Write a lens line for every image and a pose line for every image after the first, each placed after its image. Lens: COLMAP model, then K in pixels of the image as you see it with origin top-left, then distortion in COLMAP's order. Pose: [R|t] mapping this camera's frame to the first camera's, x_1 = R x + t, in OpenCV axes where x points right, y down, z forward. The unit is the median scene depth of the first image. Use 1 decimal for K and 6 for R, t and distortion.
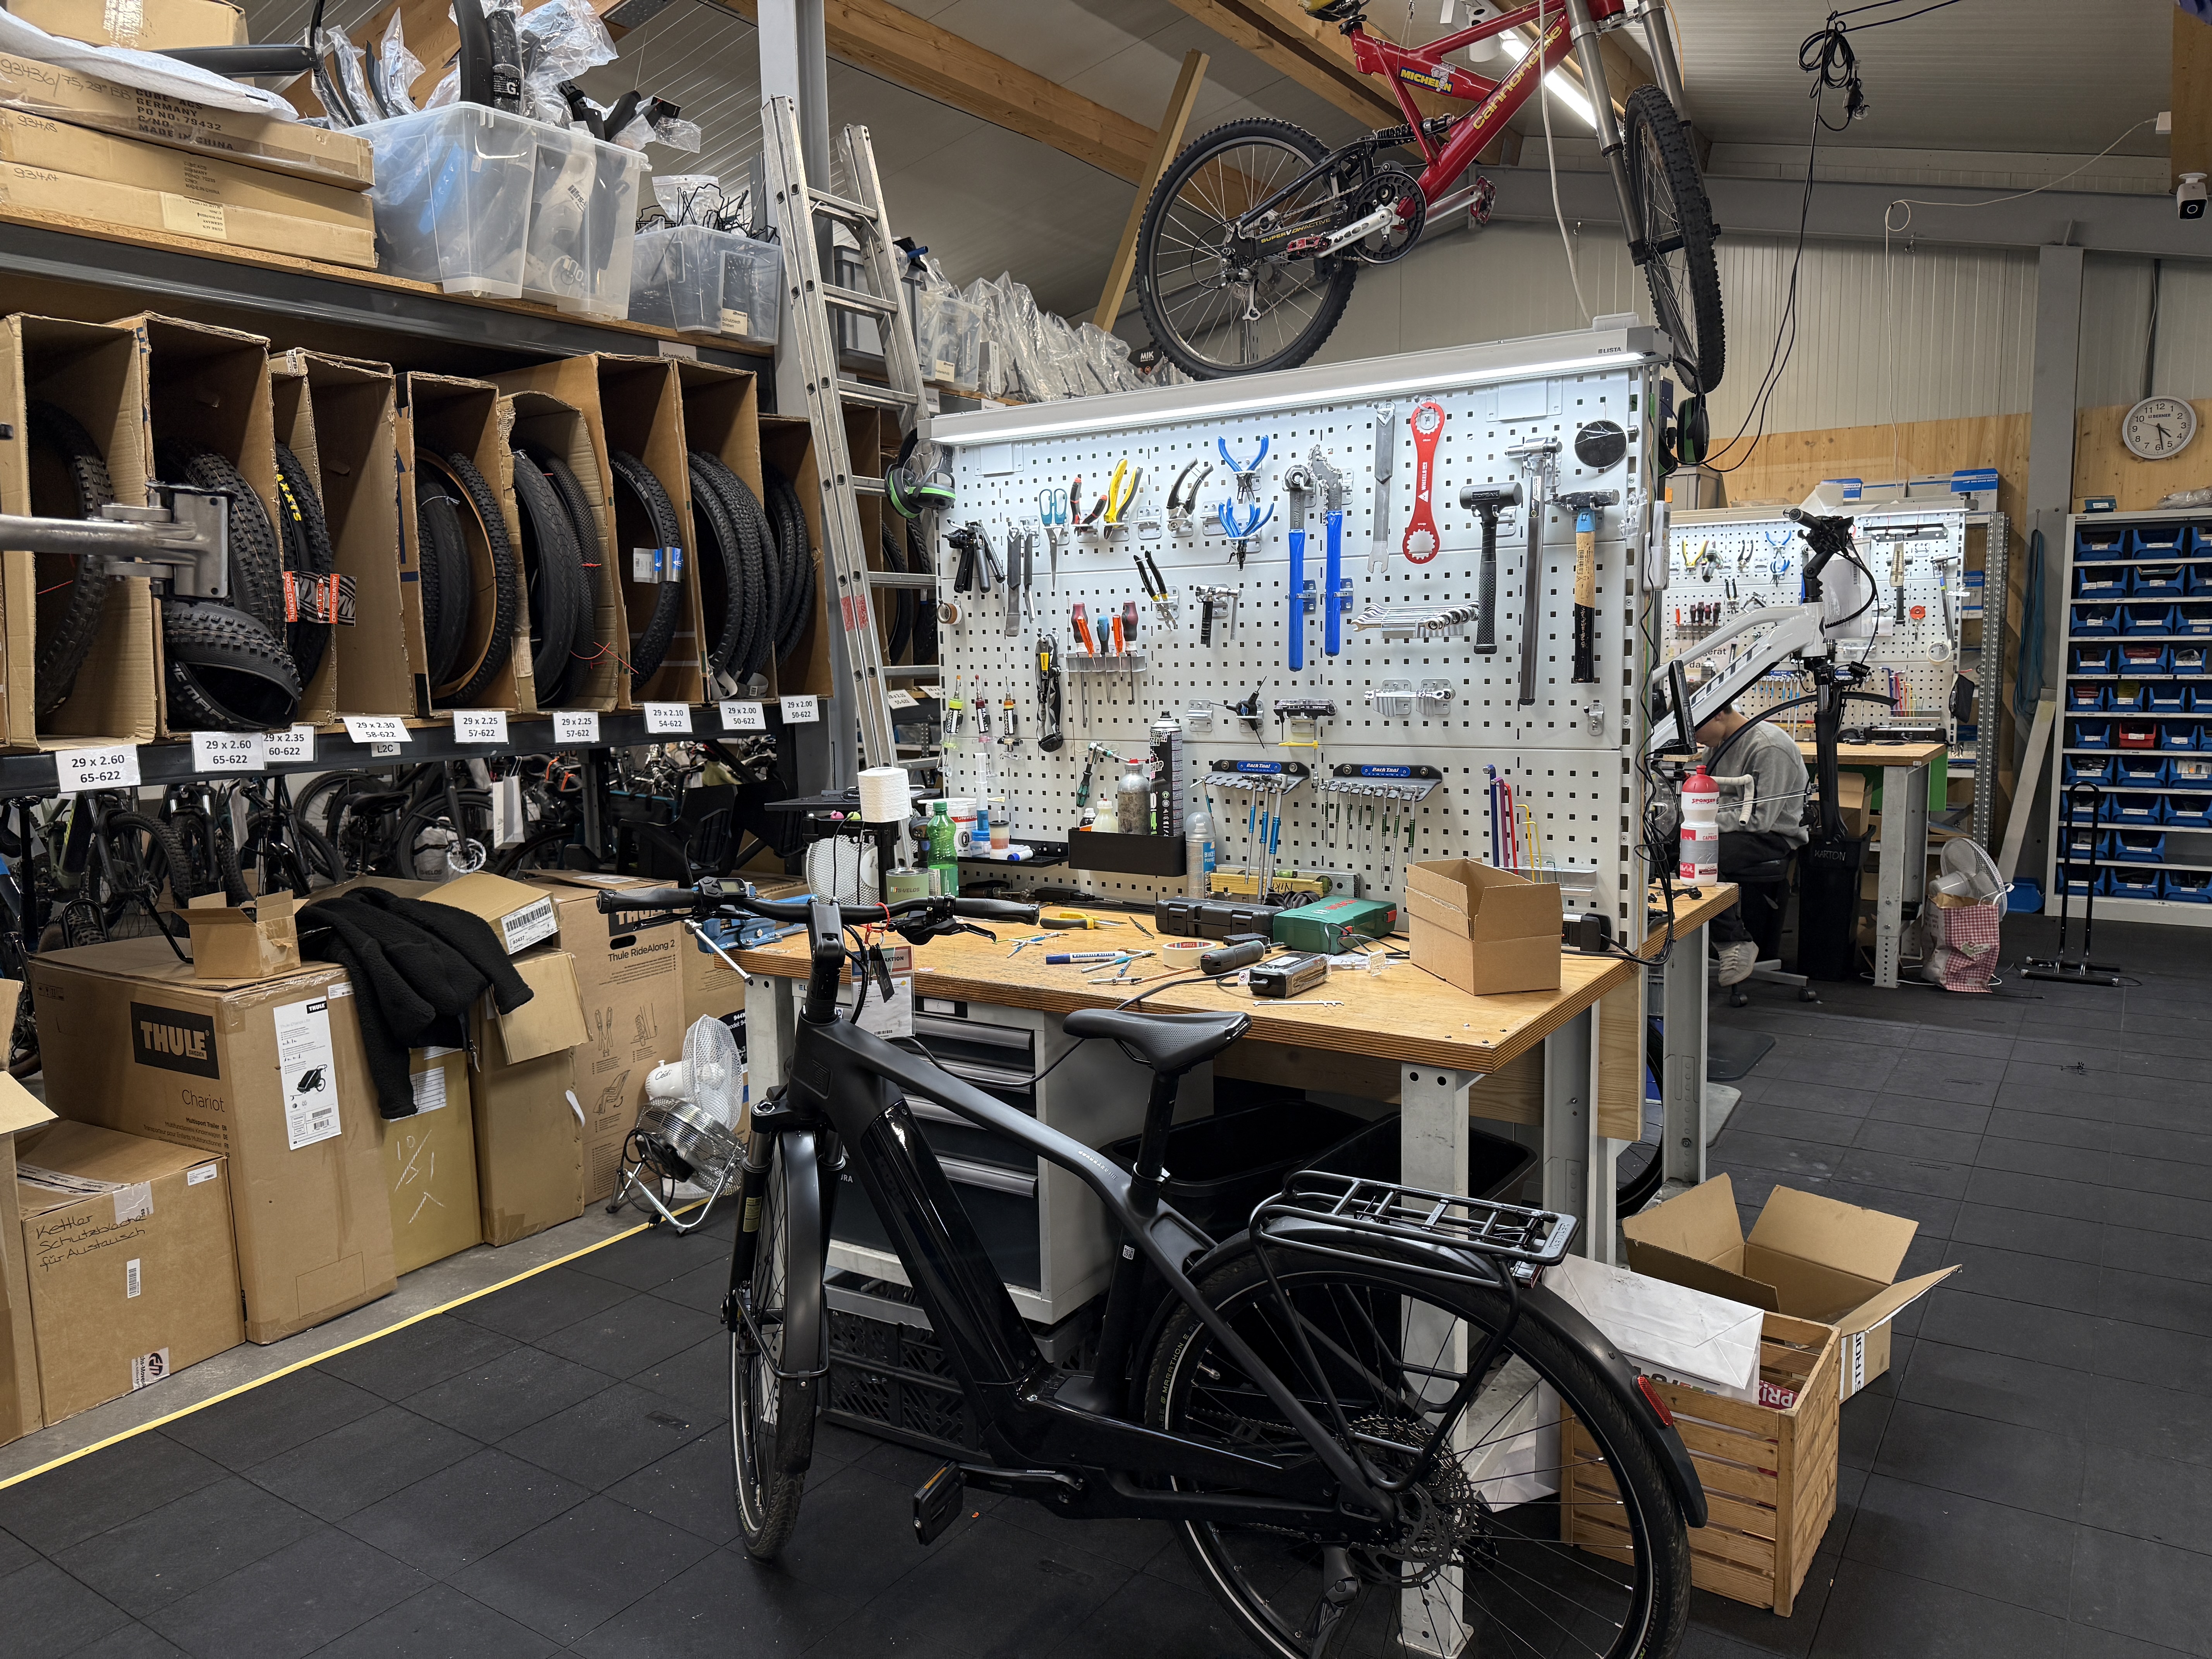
lens RADIAL K [[1581.8, 0, 1106.0], [0, 1581.8, 829.5], [0, 0, 1]] dist [-0.000916, -0.008063]
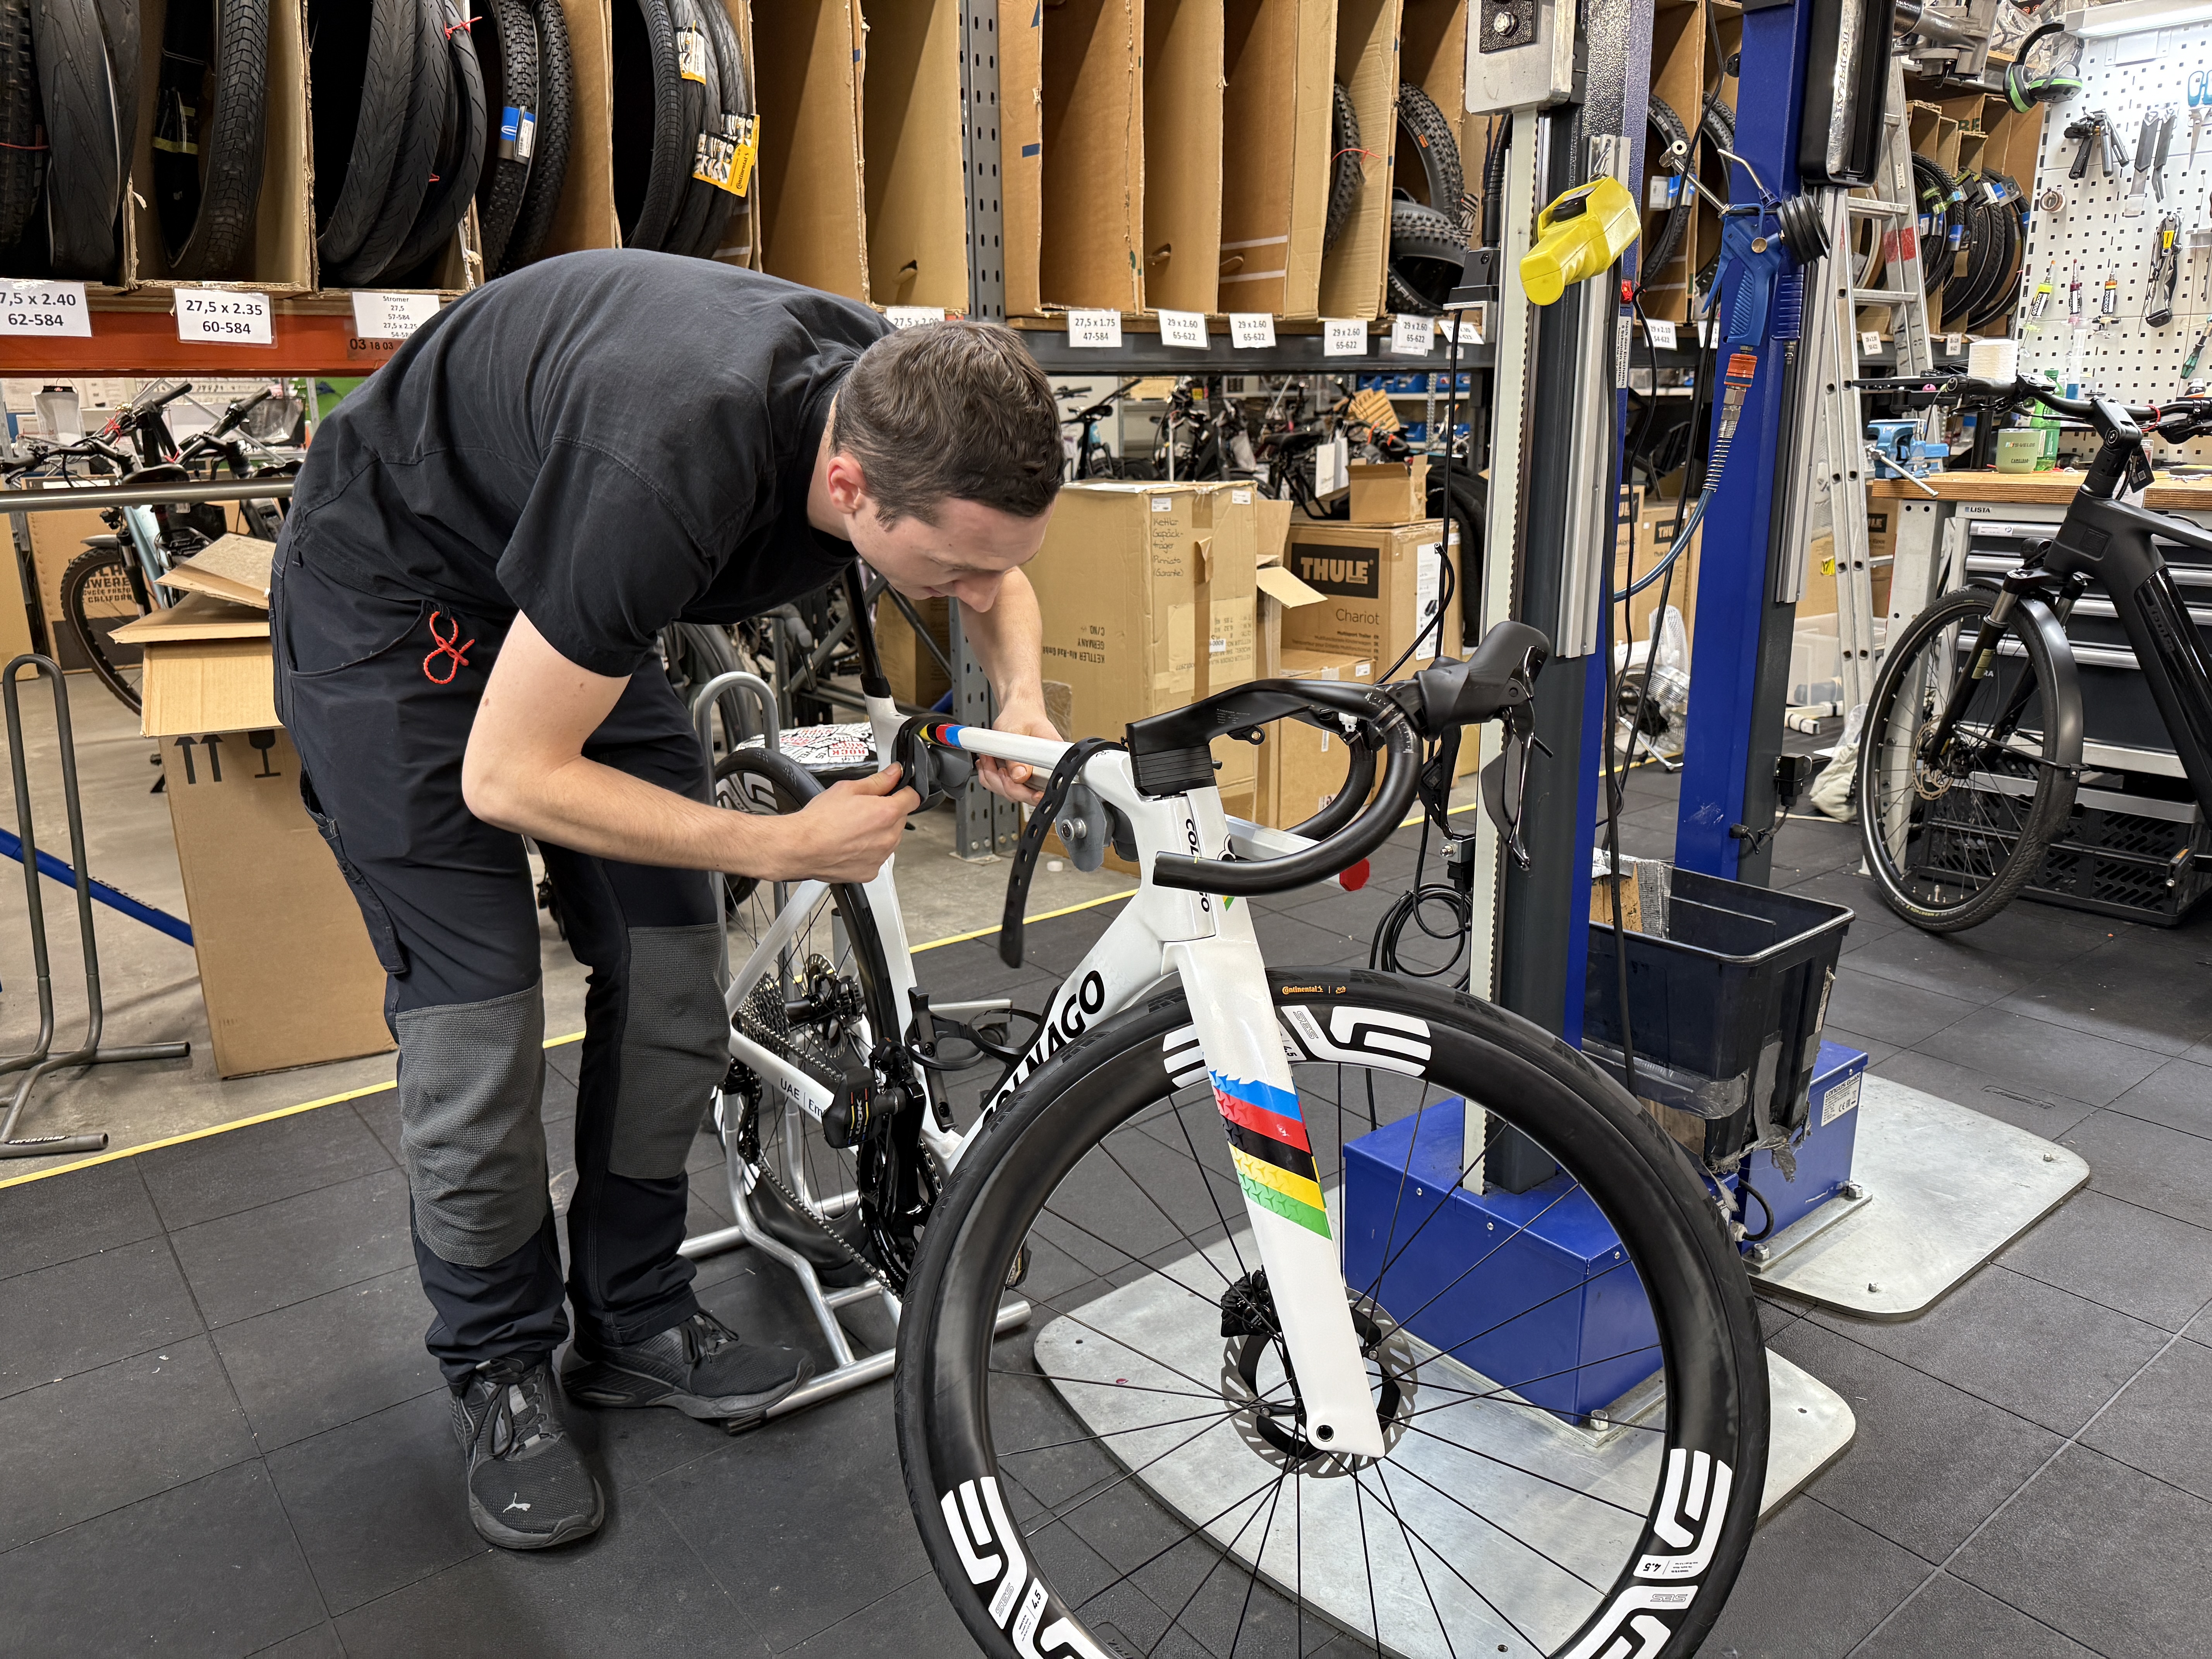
lens RADIAL K [[1581.8, 0, 1106.0], [0, 1581.8, 829.5], [0, 0, 1]] dist [-0.000916, -0.008063]
pose [[0.948039, 0.082659, -0.307228, -0.357875], [-0.033368, 0.986167, 0.162362, 0.140872], [0.316399, -0.143674, 0.937683, -0.307589]]
